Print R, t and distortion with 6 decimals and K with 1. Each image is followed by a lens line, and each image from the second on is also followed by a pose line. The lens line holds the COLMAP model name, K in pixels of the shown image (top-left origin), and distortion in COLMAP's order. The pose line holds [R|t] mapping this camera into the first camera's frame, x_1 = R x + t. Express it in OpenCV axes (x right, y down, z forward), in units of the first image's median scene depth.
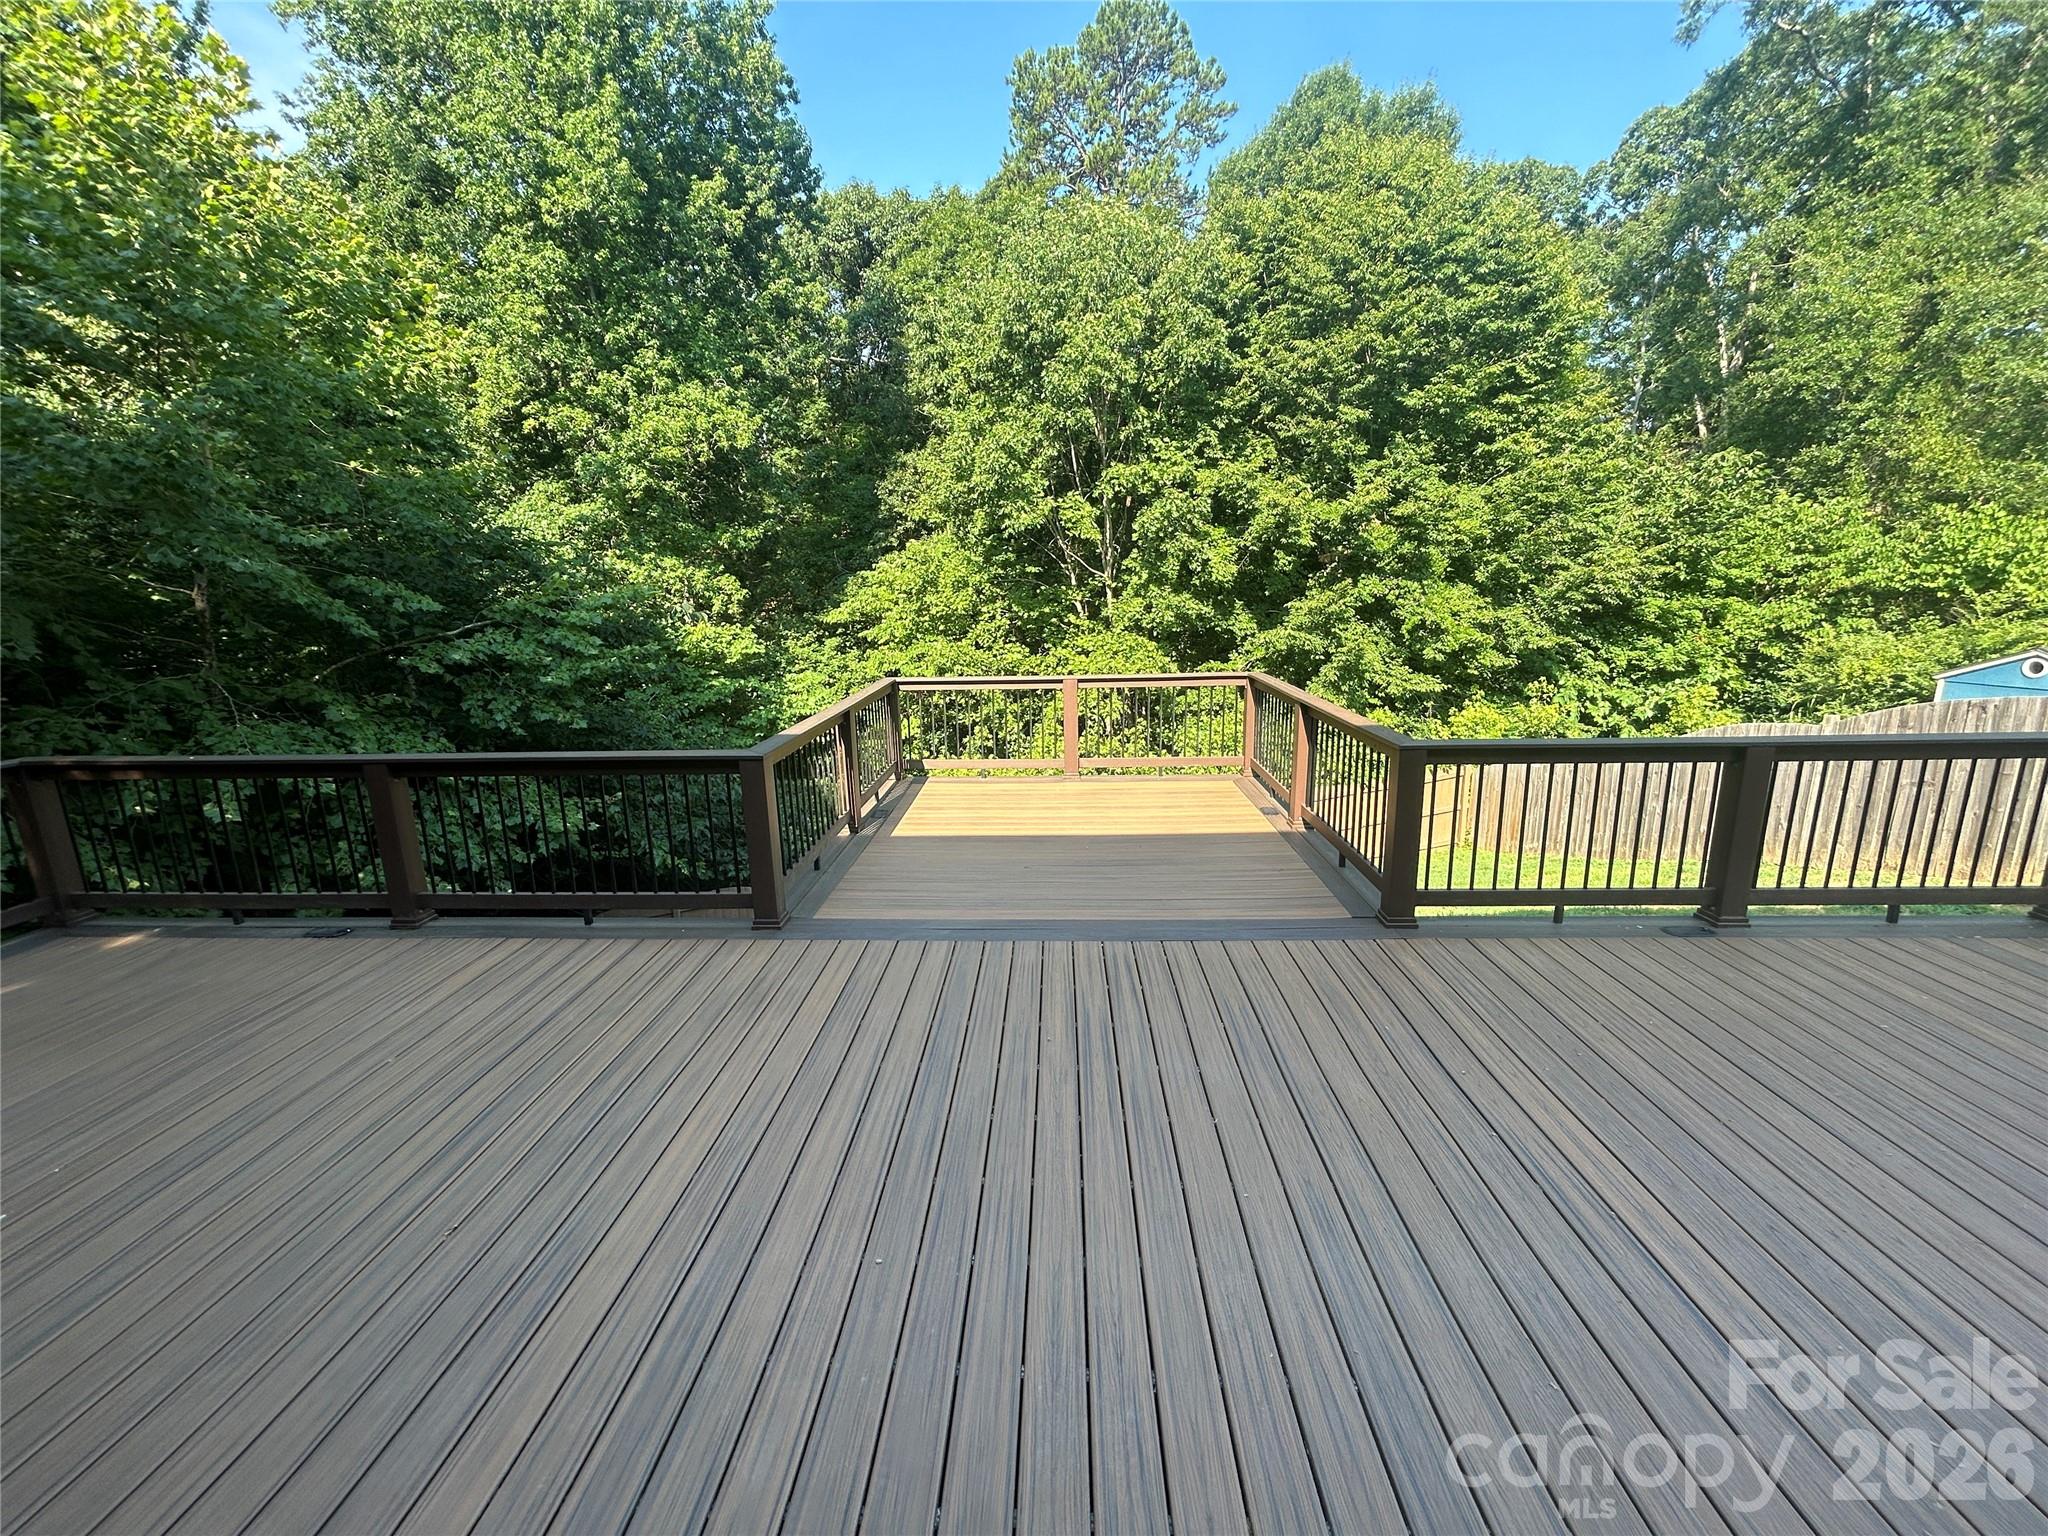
lens RADIAL K [[830.0, 0, 1021.5], [0, 830.0, 764.9], [0, 0, 1]] dist [-0.004436, 0.003318]
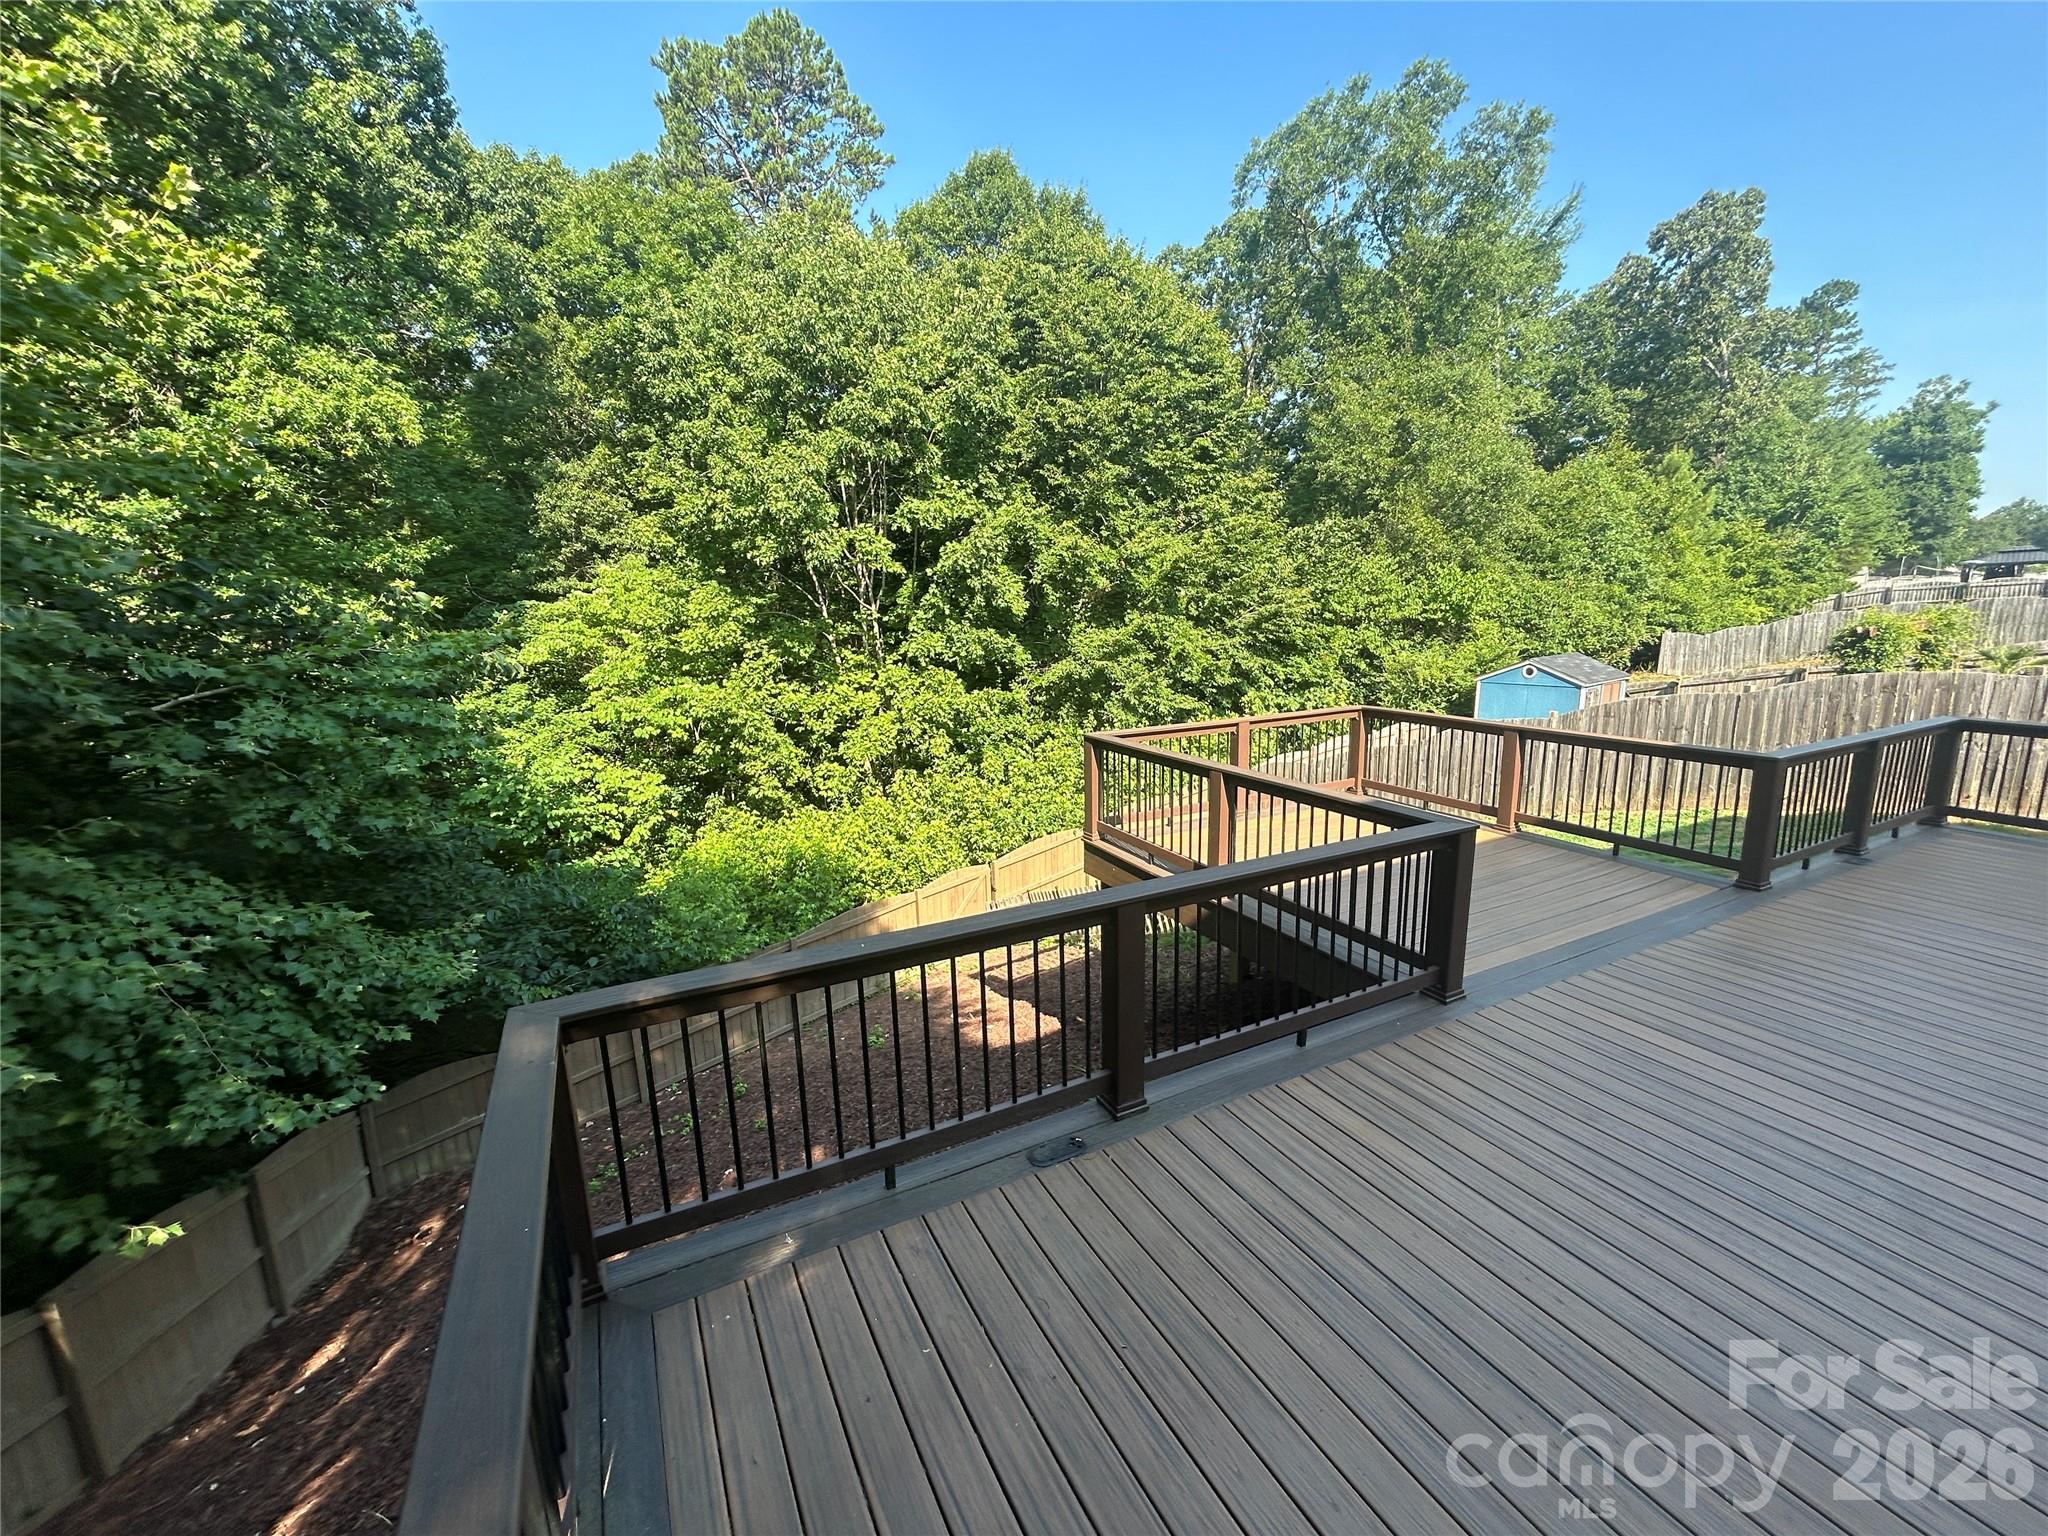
lens RADIAL K [[830.0, 0, 1021.5], [0, 830.0, 764.9], [0, 0, 1]] dist [-0.004436, 0.003318]
pose [[0.865553, -0.091665, 0.492357, -0.284451], [0.106364, 0.994326, -0.001866, -0.030766], [-0.489392, 0.053984, 0.870391, 0.090636]]
